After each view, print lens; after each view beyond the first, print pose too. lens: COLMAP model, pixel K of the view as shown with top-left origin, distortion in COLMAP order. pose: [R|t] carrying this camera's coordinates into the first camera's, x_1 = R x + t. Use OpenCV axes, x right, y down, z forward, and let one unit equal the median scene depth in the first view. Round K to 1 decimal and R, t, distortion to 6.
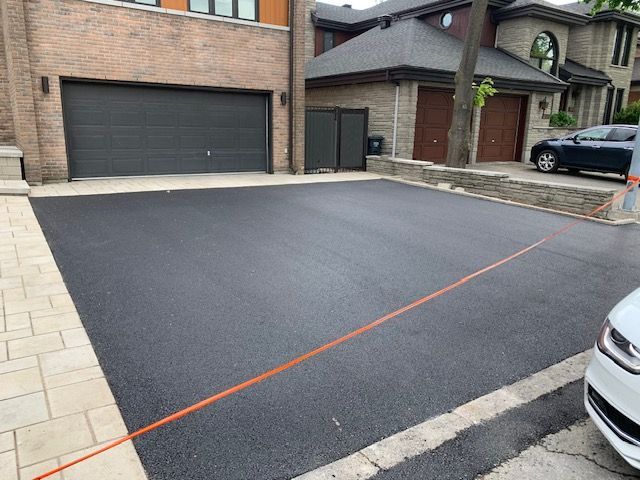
lens RADIAL K [[486.8, 0, 320.0], [0, 486.8, 240.0], [0, 0, 1]] dist [0.003129, -0.002125]
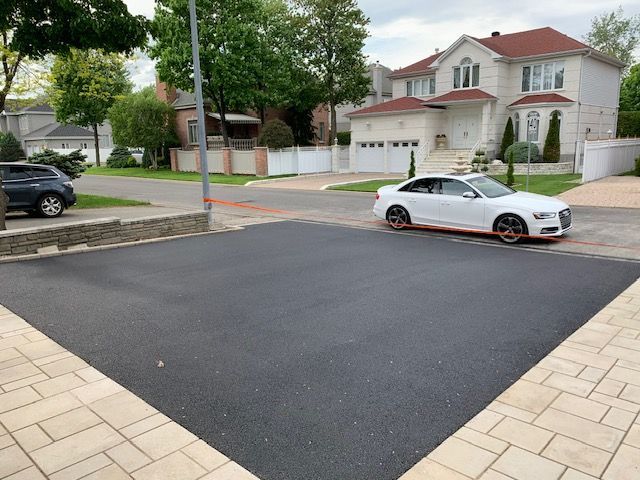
lens RADIAL K [[486.8, 0, 320.0], [0, 486.8, 240.0], [0, 0, 1]] dist [0.003129, -0.002125]
pose [[-0.230879, -0.200872, 0.952022, -0.668015], [0.238783, 0.936837, 0.255576, -0.252694], [-0.943227, 0.286334, -0.168331, 0.817008]]
